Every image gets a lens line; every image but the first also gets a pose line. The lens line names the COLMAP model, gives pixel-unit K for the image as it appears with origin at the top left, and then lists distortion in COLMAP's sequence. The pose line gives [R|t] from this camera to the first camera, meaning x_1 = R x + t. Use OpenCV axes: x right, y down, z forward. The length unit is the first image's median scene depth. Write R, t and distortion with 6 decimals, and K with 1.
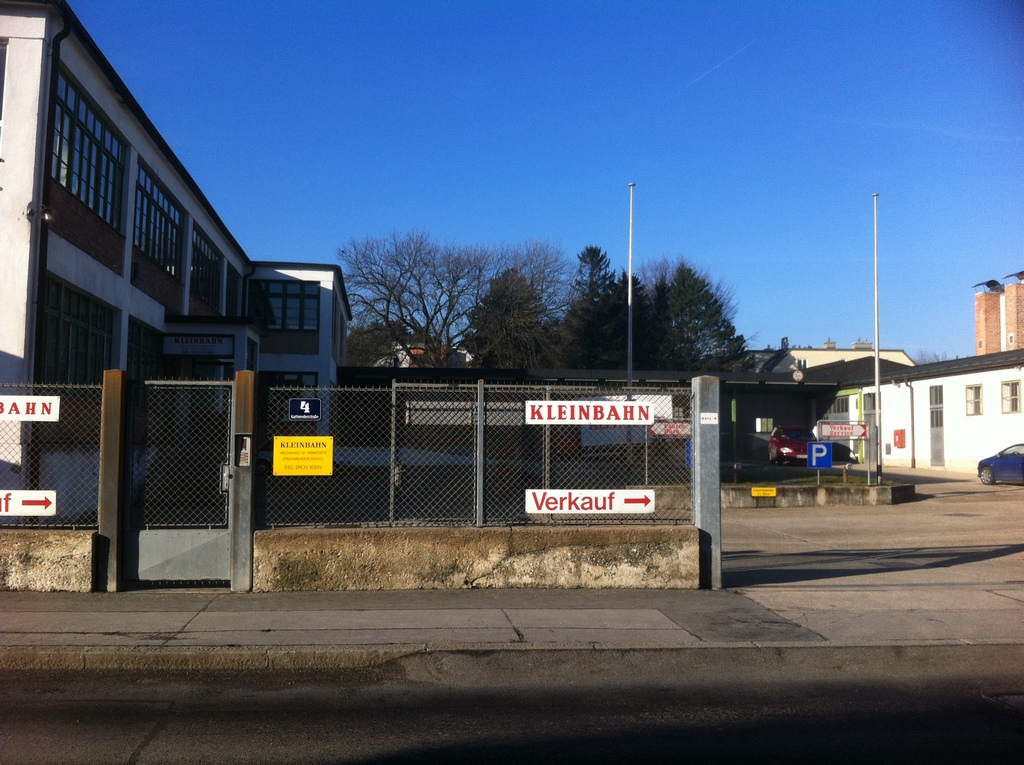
lens RADIAL K [[970.9, 0, 503.1], [0, 970.9, 377.3], [0, 0, 1]] dist [0.089142, -0.262534]
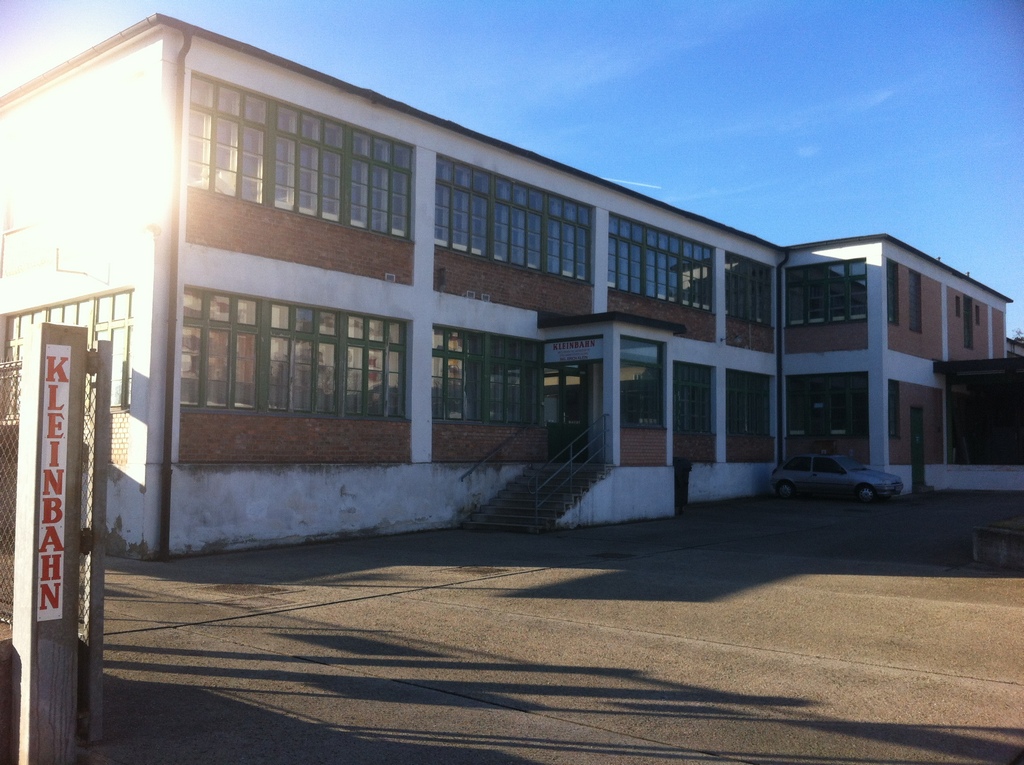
lens RADIAL K [[970.9, 0, 503.1], [0, 970.9, 377.3], [0, 0, 1]] dist [0.089142, -0.262534]
pose [[0.684256, -0.055745, -0.727108, 0.189279], [0.047504, 0.998364, -0.031837, 0.011111], [0.727693, -0.012755, 0.685785, 0.230992]]
